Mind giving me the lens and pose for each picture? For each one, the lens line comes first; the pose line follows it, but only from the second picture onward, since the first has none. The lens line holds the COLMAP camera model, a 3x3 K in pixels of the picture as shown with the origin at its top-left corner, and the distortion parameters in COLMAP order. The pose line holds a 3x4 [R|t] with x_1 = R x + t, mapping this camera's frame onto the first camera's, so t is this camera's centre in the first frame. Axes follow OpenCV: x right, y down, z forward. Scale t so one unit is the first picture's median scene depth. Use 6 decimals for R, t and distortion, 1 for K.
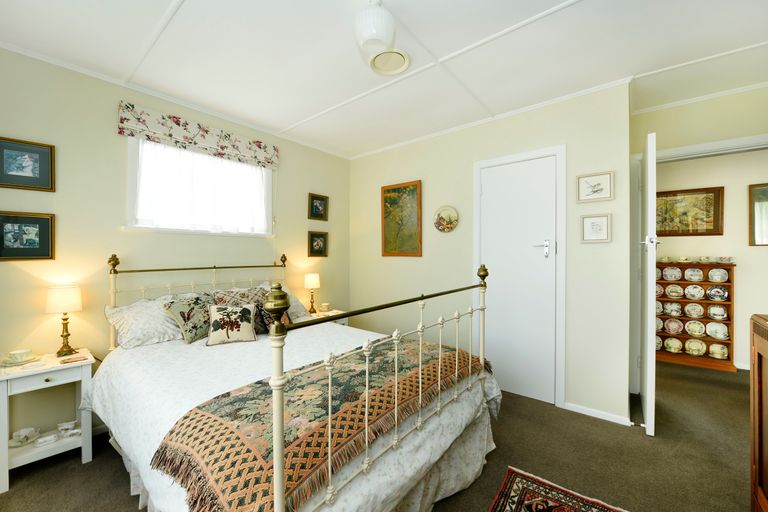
lens RADIAL K [[313.3, 0, 384.0], [0, 313.3, 256.0], [0, 0, 1]] dist [-0.000249, -0.000061]
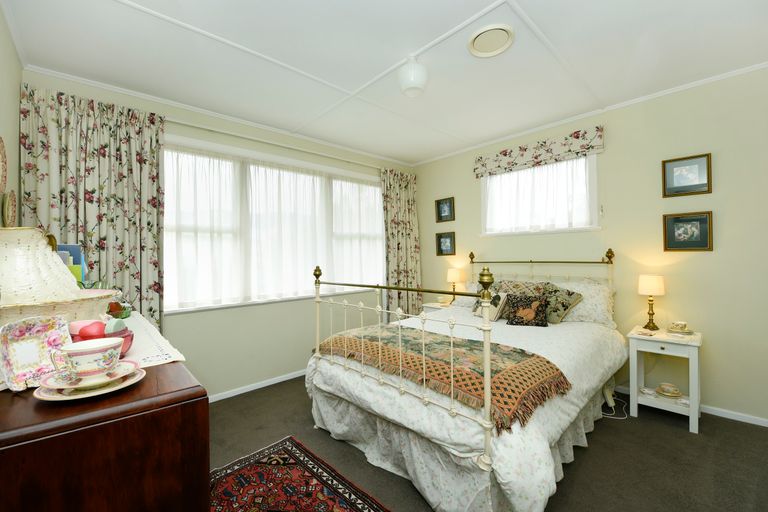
lens RADIAL K [[313.3, 0, 384.0], [0, 313.3, 256.0], [0, 0, 1]] dist [-0.000249, -0.000061]
pose [[-0.119240, 0.000367, -0.992865, 0.685119], [0.009702, 0.999953, -0.000796, 0.010106], [0.992818, -0.009728, -0.119238, 0.579212]]
